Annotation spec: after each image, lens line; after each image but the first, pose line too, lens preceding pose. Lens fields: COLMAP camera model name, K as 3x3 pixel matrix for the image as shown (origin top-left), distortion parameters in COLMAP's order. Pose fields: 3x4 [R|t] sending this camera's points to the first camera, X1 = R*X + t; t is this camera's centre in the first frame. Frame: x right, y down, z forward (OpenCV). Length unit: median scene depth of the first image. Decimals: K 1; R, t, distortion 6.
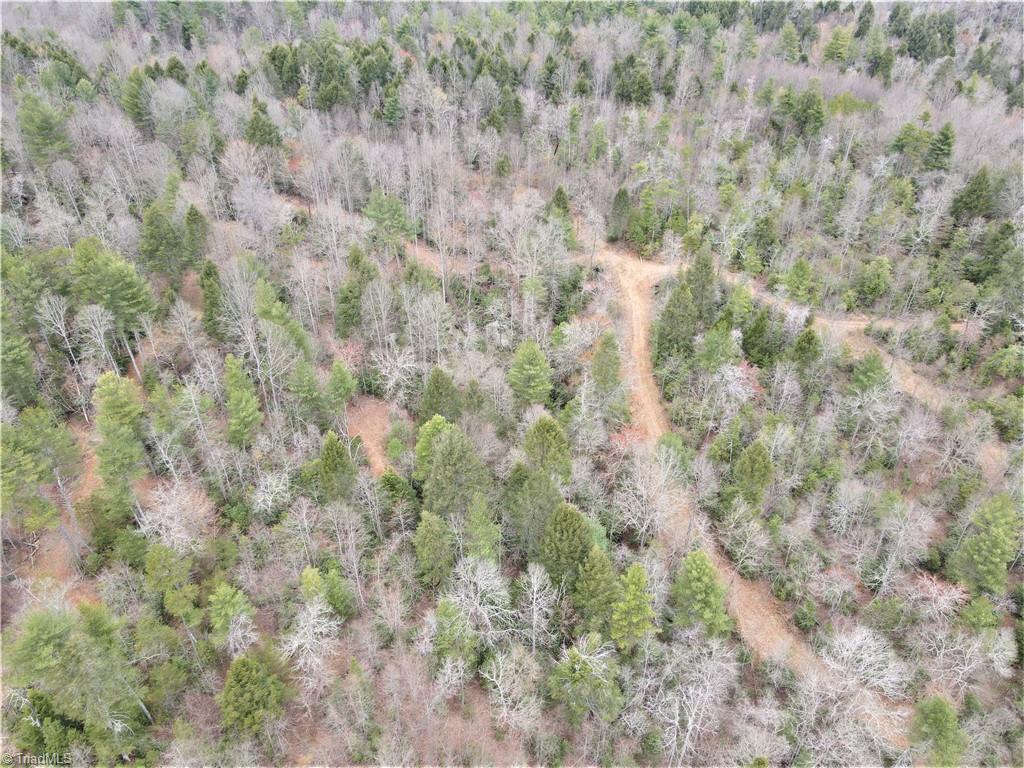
lens RADIAL K [[744.6, 0, 508.8], [0, 744.6, 388.0], [0, 0, 1]] dist [0.024282, -0.005133]
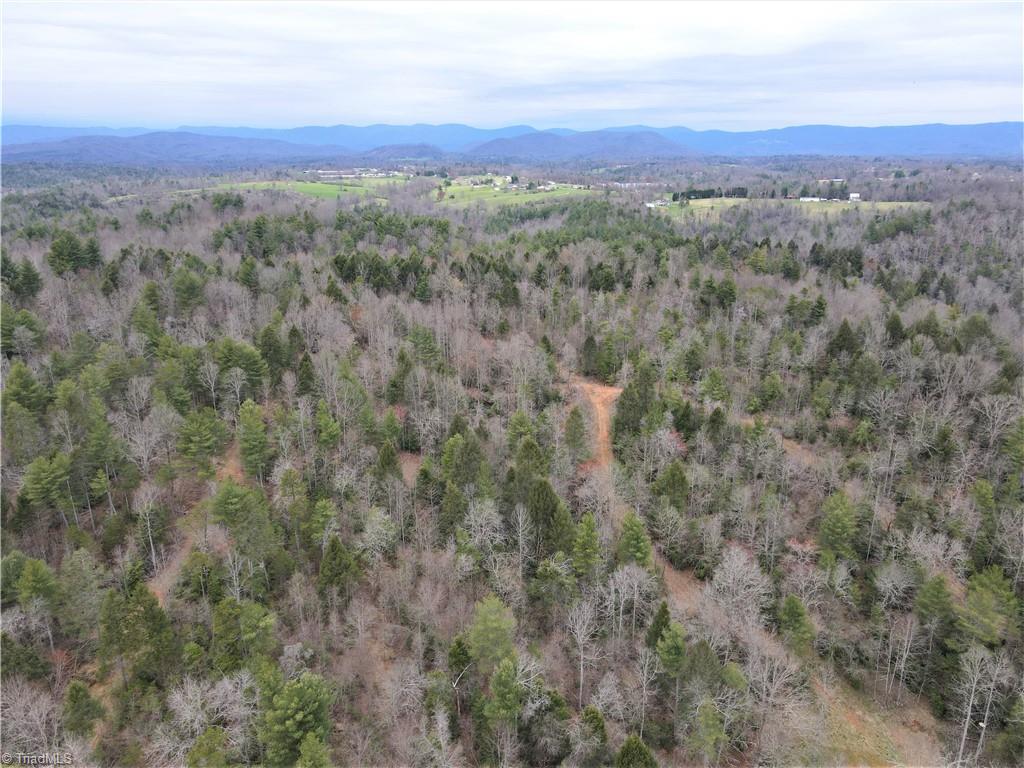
lens RADIAL K [[742.9, 0, 504.9], [0, 742.9, 394.2], [0, 0, 1]] dist [0.005581, 0.042664]
pose [[0.999944, 0.004750, -0.009475, 0.007482], [-0.007361, 0.954407, -0.298418, 0.218730], [0.007625, 0.298471, 0.954388, -0.246801]]
